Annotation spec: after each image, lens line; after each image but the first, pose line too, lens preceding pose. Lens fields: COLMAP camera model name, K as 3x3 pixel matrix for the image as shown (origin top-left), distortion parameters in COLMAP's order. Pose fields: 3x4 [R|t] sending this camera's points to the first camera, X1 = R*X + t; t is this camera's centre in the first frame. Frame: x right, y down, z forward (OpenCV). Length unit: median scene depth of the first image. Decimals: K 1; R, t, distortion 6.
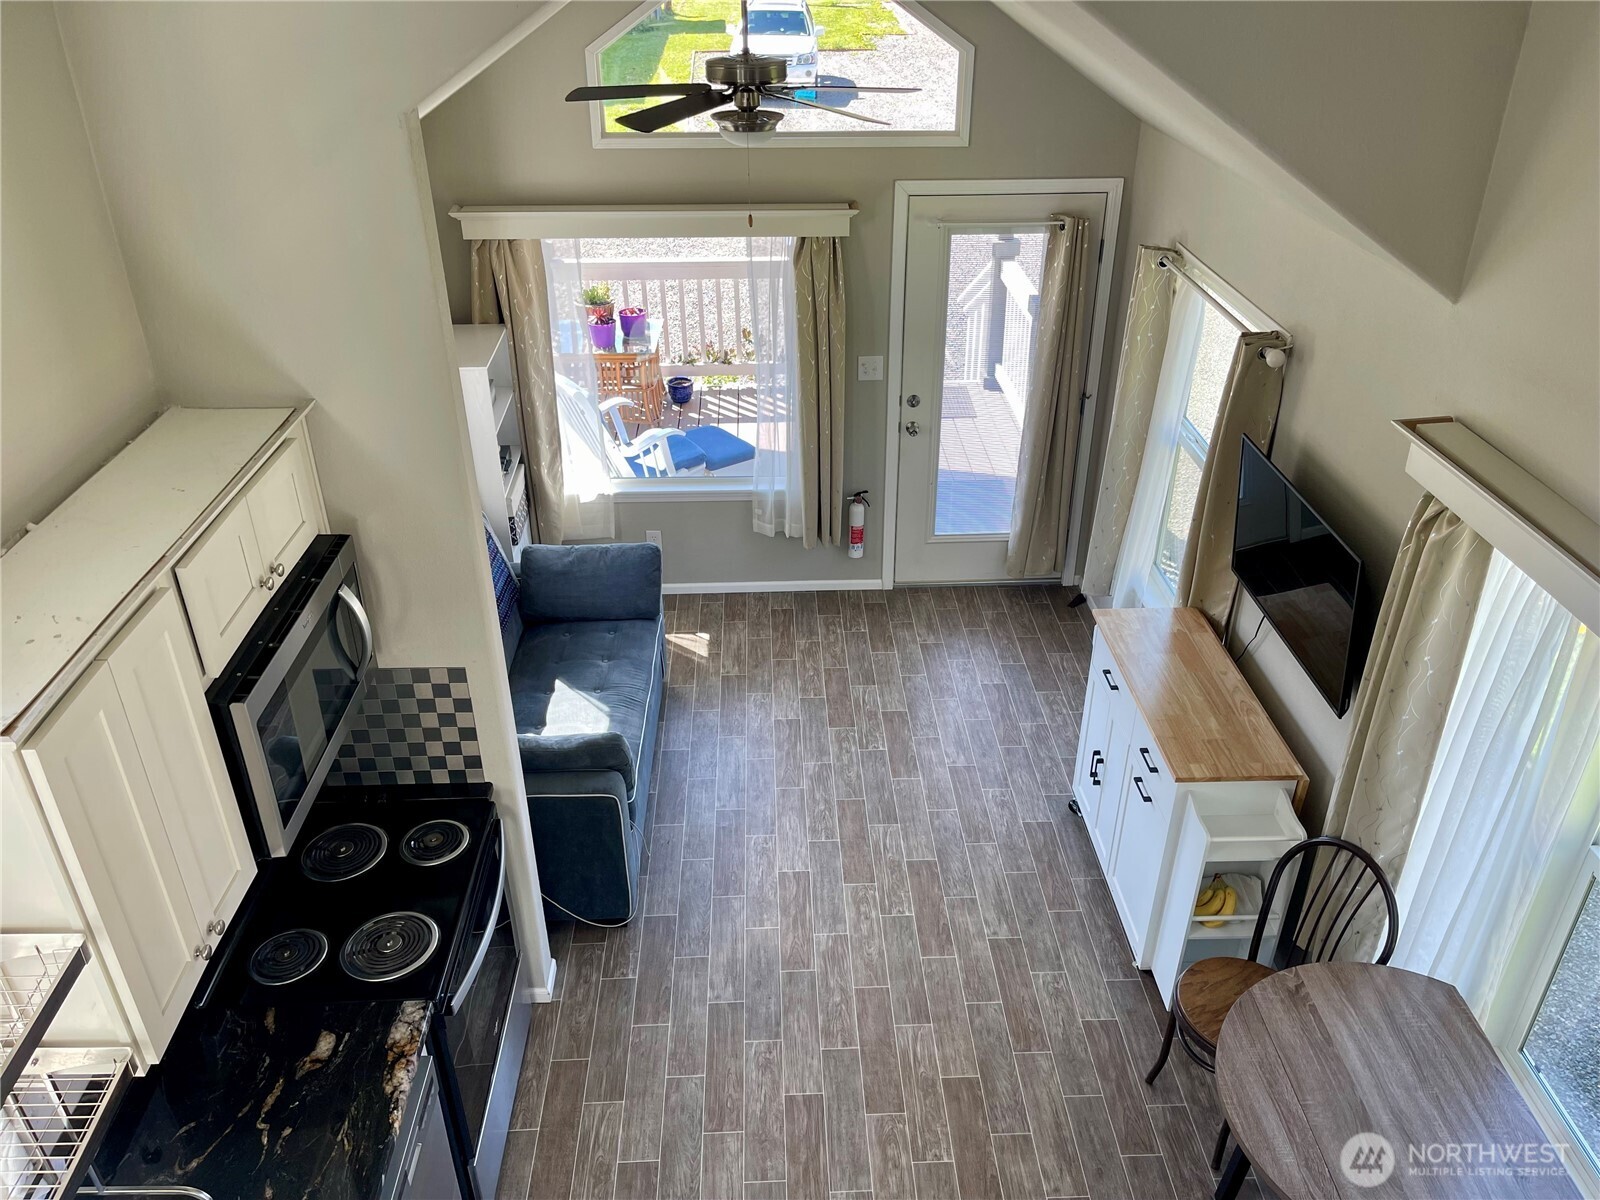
lens RADIAL K [[1208.1, 0, 809.5], [0, 1208.1, 615.0], [0, 0, 1]] dist [0.073115, -0.088206]
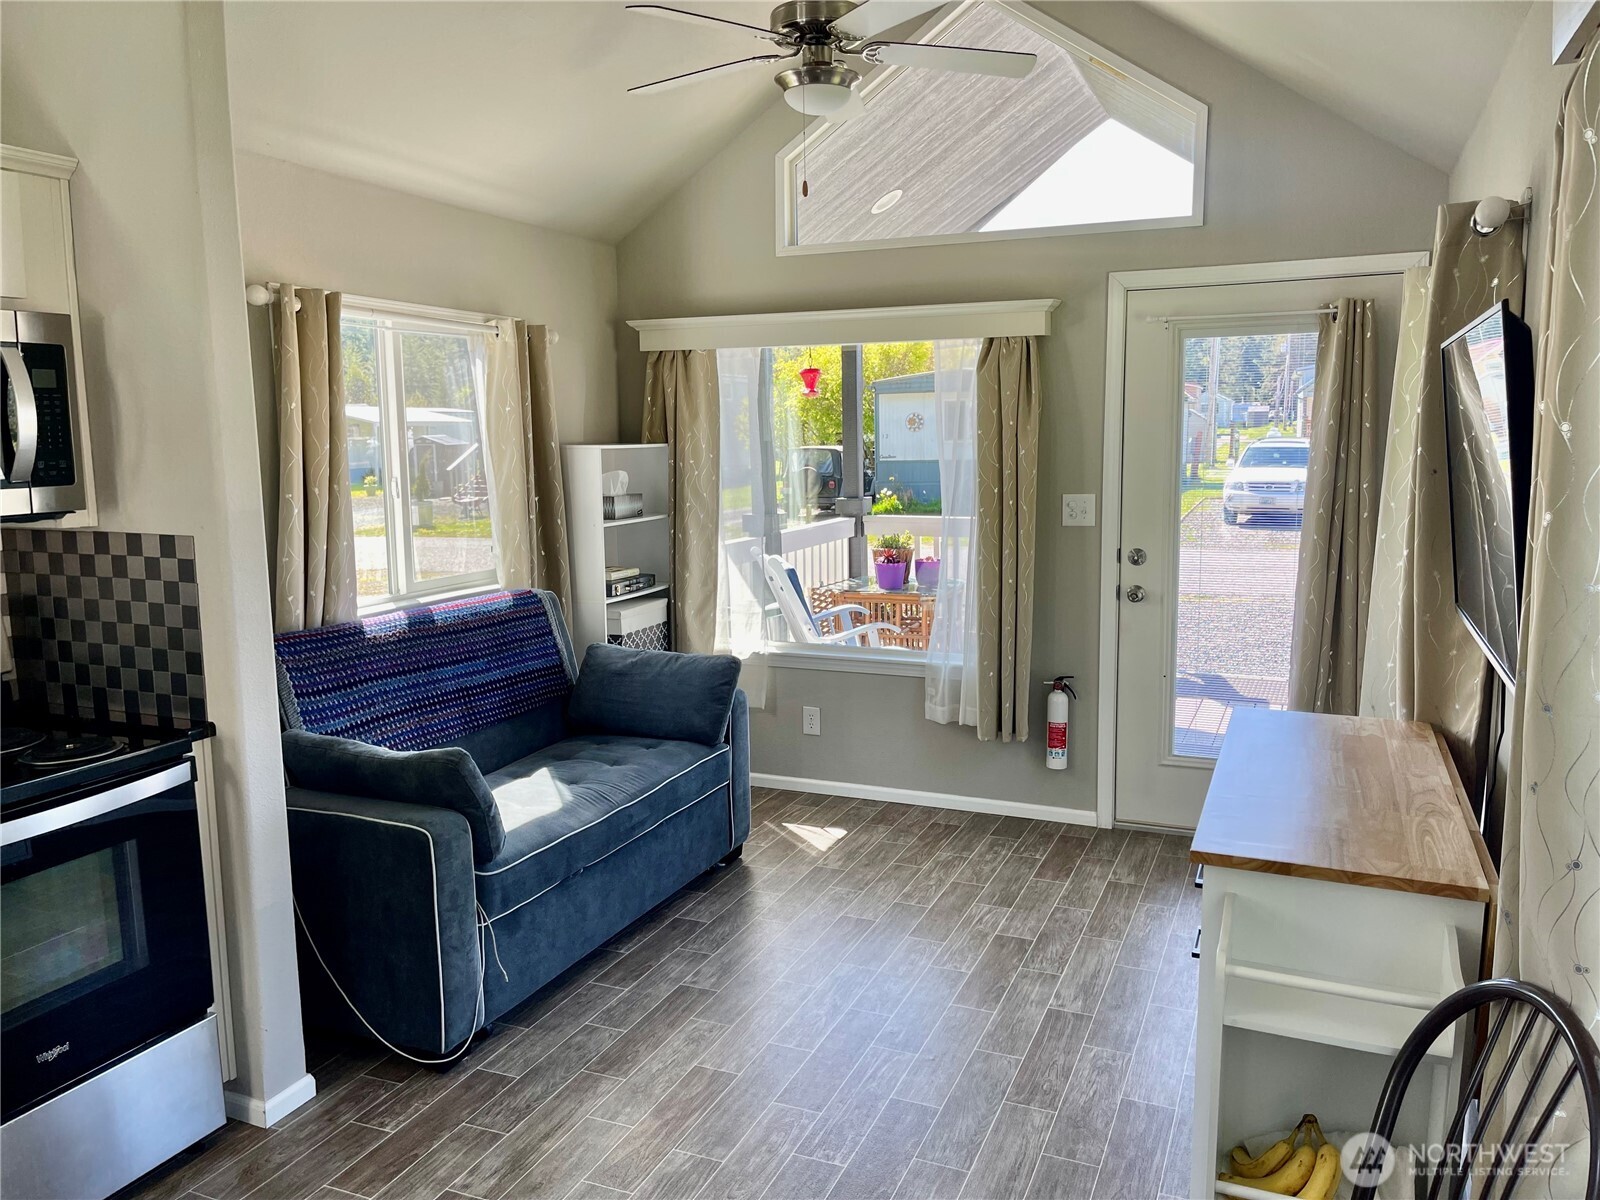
lens RADIAL K [[1208.1, 0, 806.3], [0, 1208.1, 607.6], [0, 0, 1]] dist [0.073115, -0.088206]
pose [[0.903781, 0.054483, -0.424514, 0.247768], [-0.210397, 0.920301, -0.329816, 0.162554], [0.372711, 0.387398, 0.843214, 0.328373]]
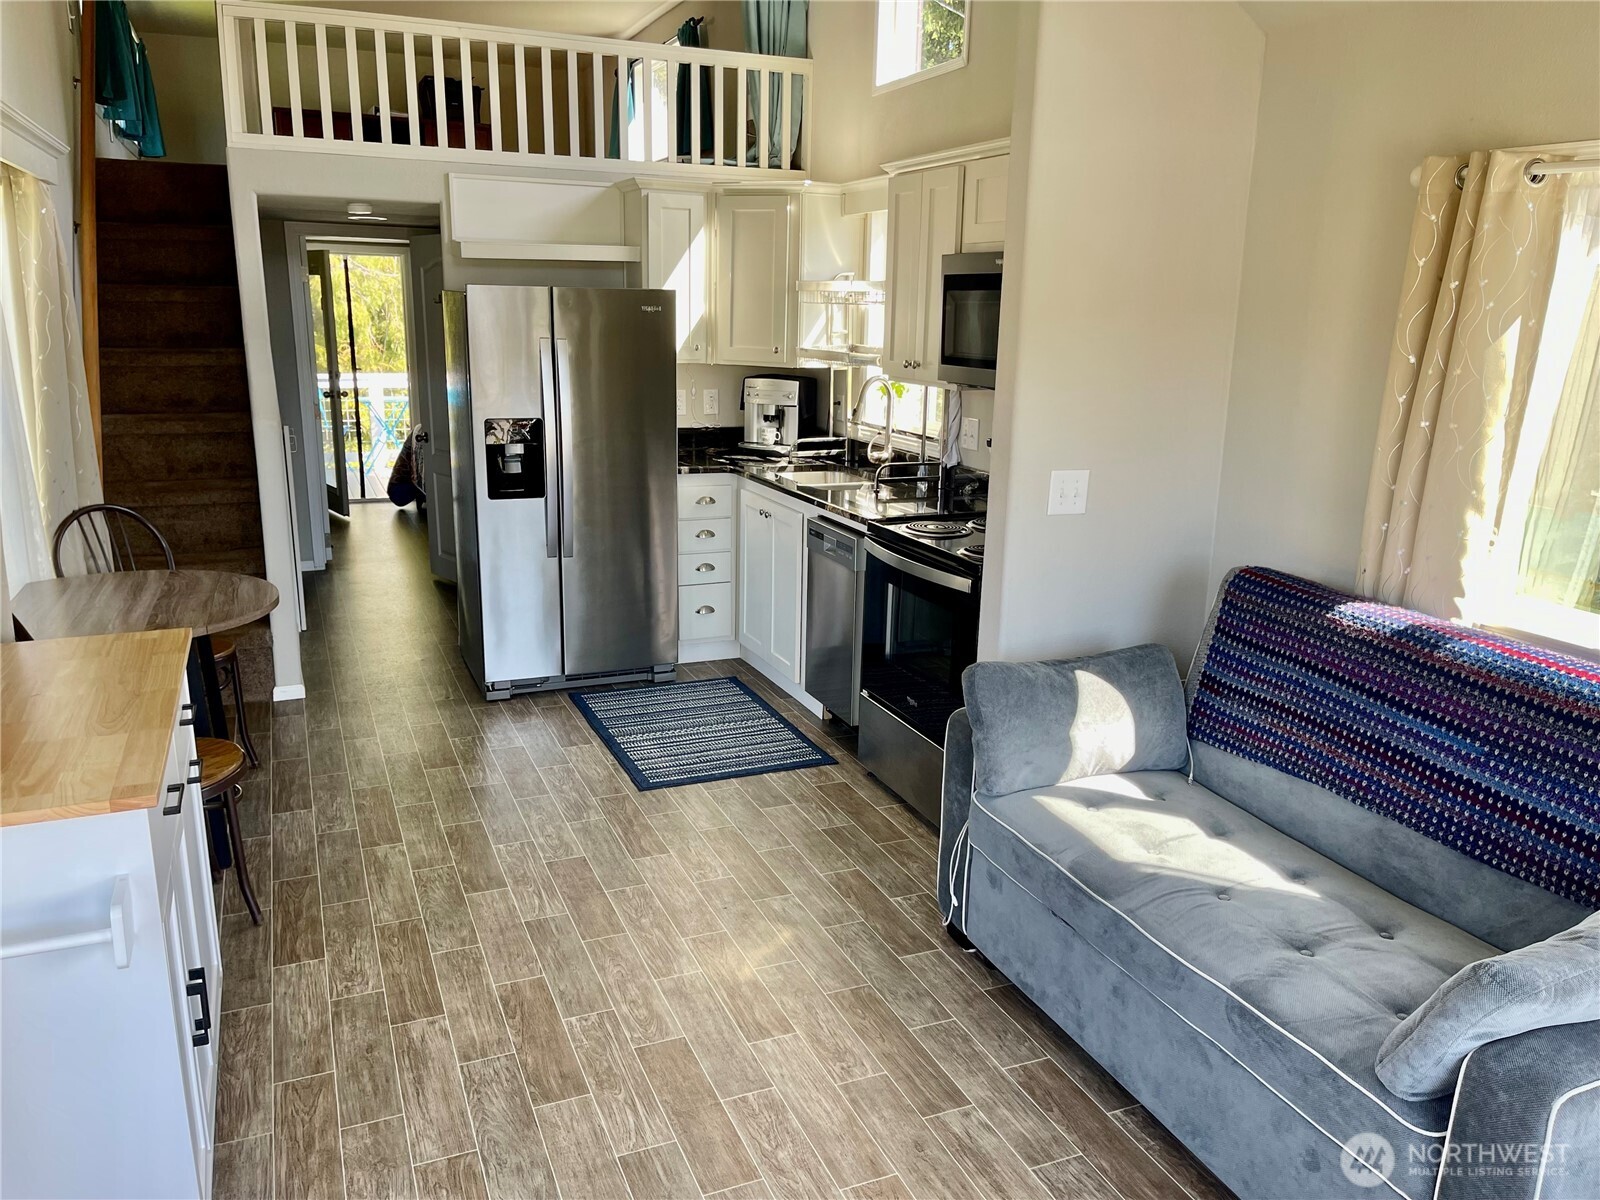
lens RADIAL K [[1208.1, 0, 799.2], [0, 1208.1, 609.8], [0, 0, 1]] dist [0.073115, -0.088206]
pose [[-0.936841, 0.071547, -0.342360, 0.142515], [-0.192400, 0.712019, 0.675286, -0.298417], [0.292081, 0.698505, -0.653283, 1.071992]]
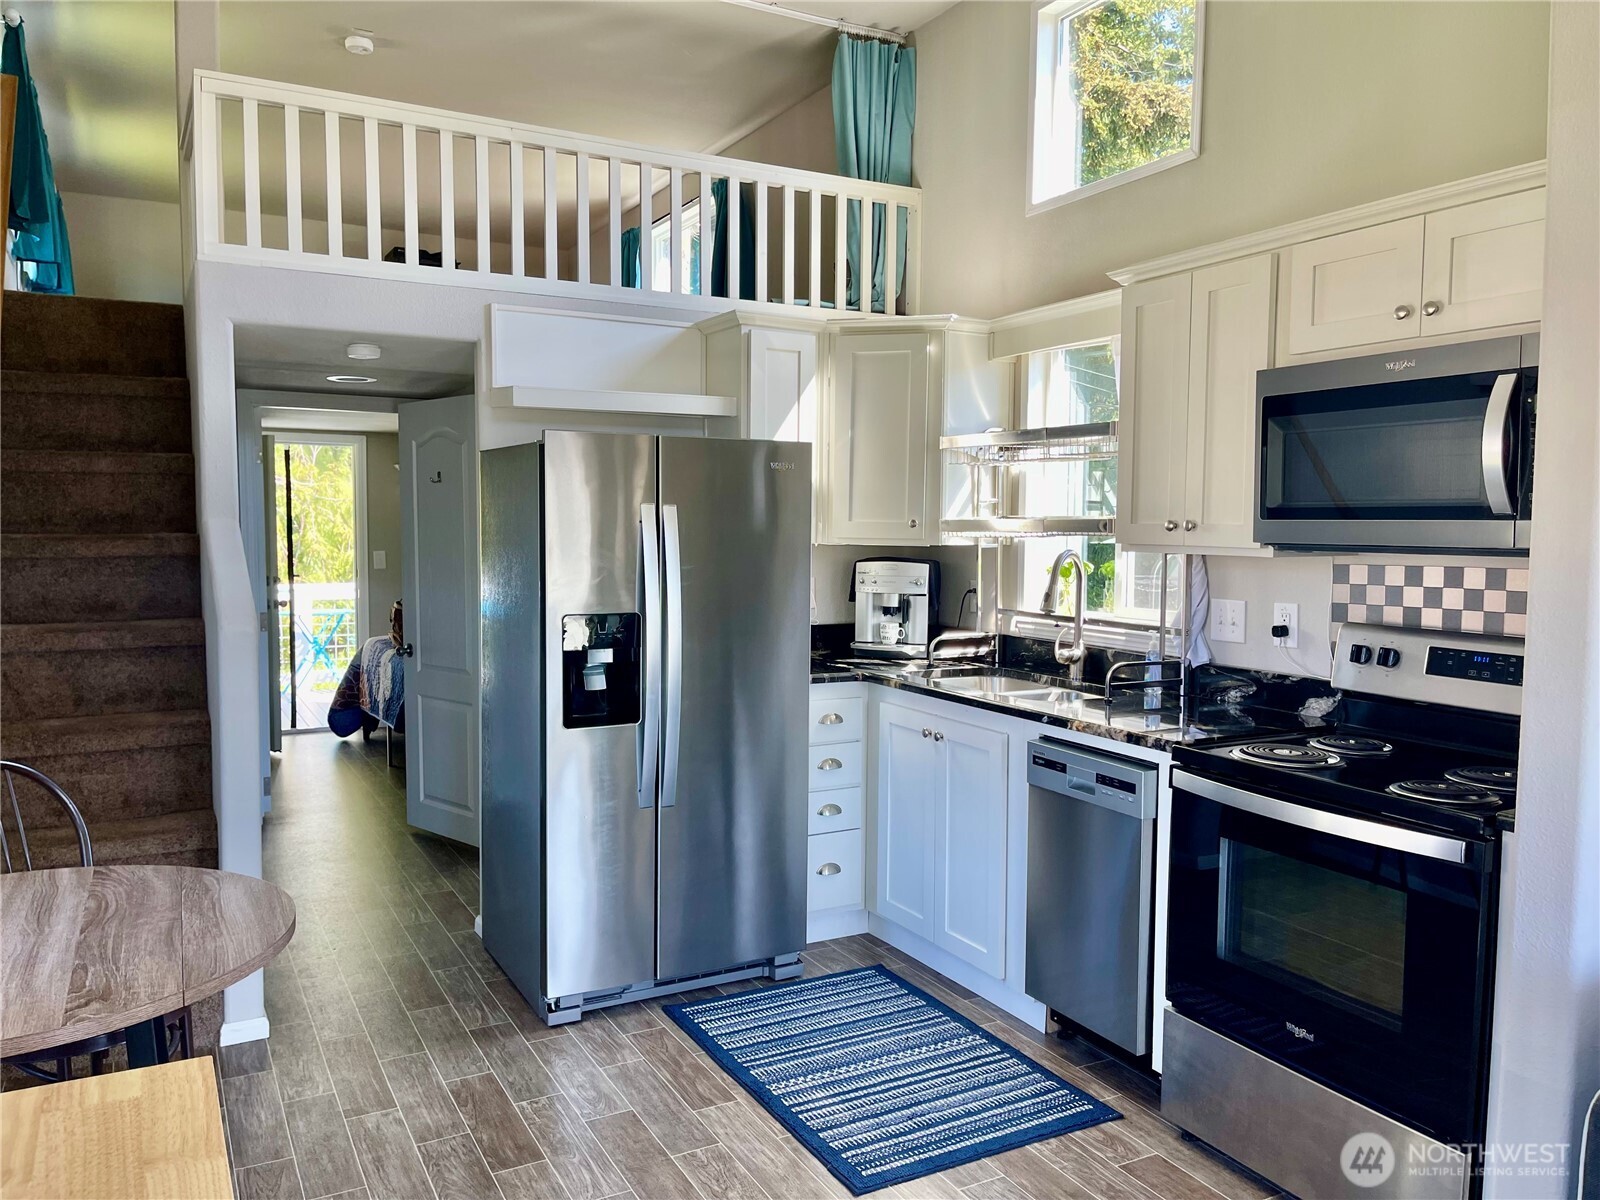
lens RADIAL K [[1208.1, 0, 813.2], [0, 1208.1, 605.6], [0, 0, 1]] dist [0.073115, -0.088206]
pose [[-0.896831, 0.027595, -0.441511, 0.202979], [-0.229684, 0.823935, 0.518050, -0.114072], [0.378072, 0.566012, -0.732593, 0.835001]]
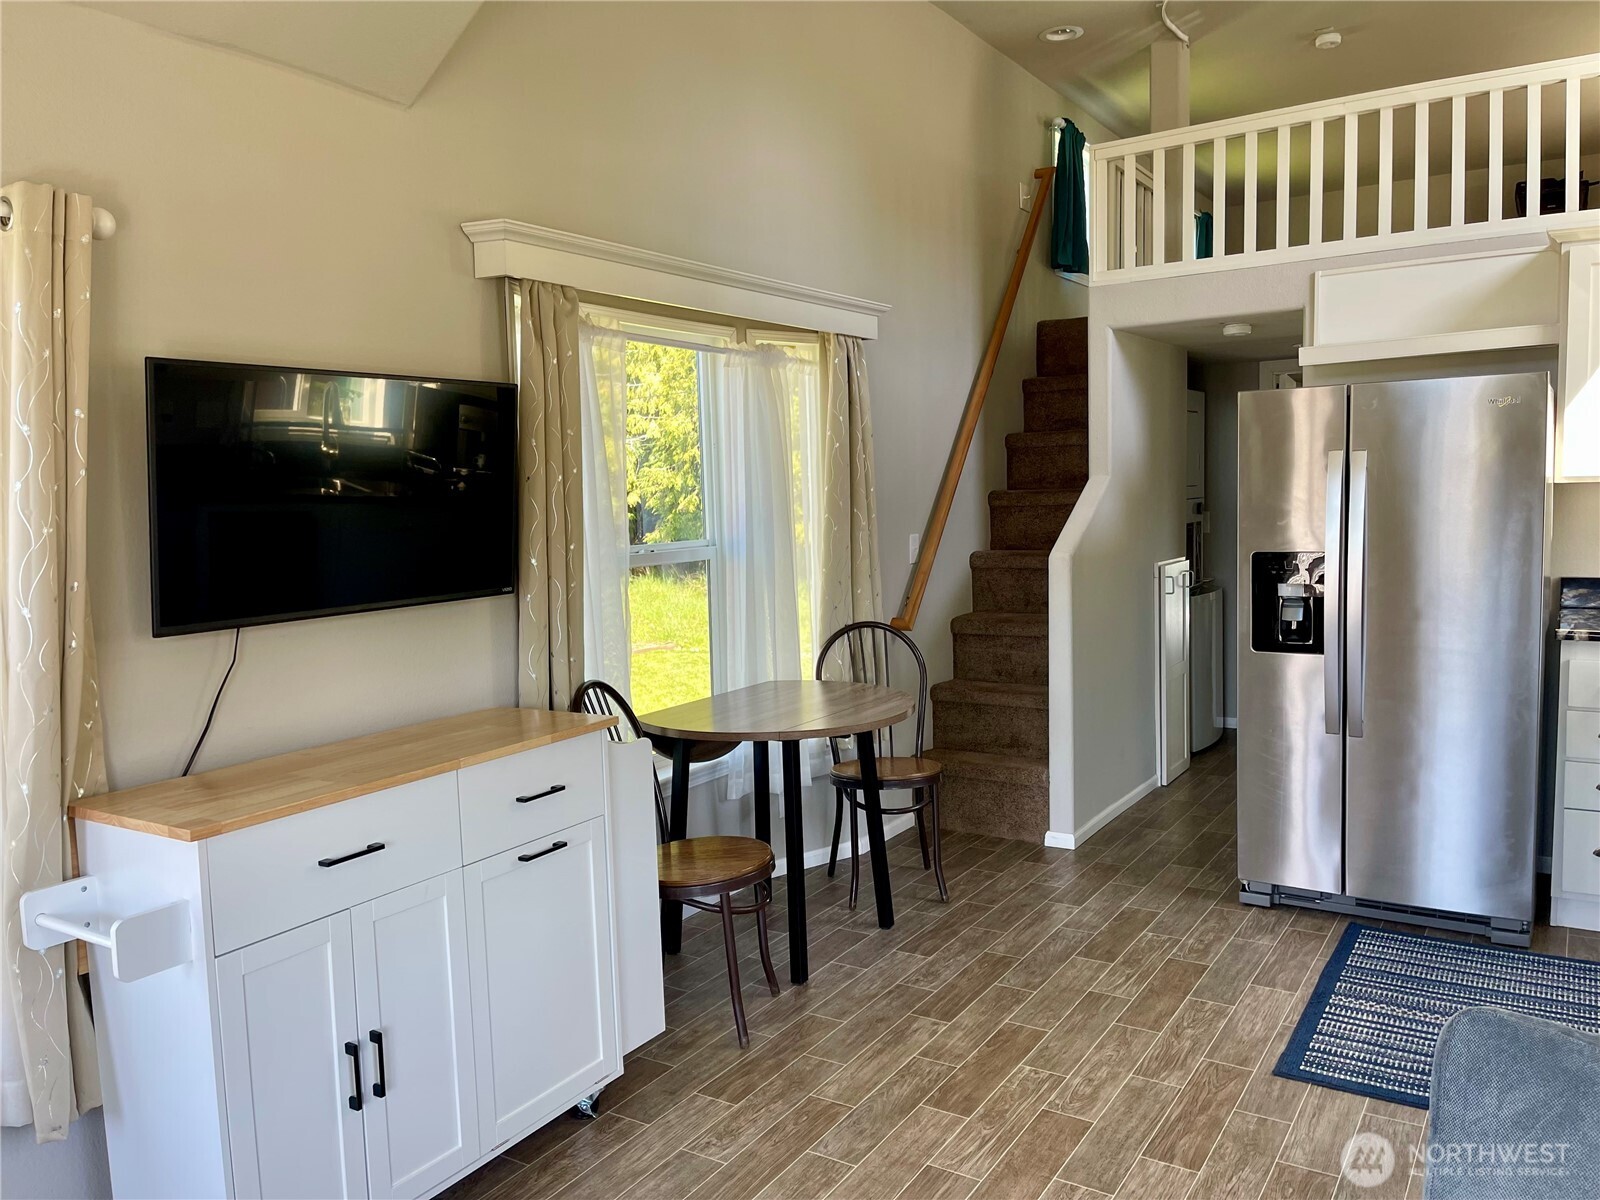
lens RADIAL K [[1208.1, 0, 802.6], [0, 1208.1, 600.1], [0, 0, 1]] dist [0.073115, -0.088206]
pose [[-0.816399, -0.027488, 0.576833, -0.153573], [0.322399, 0.807018, 0.494753, -0.177166], [-0.479115, 0.589887, -0.649987, 0.945495]]
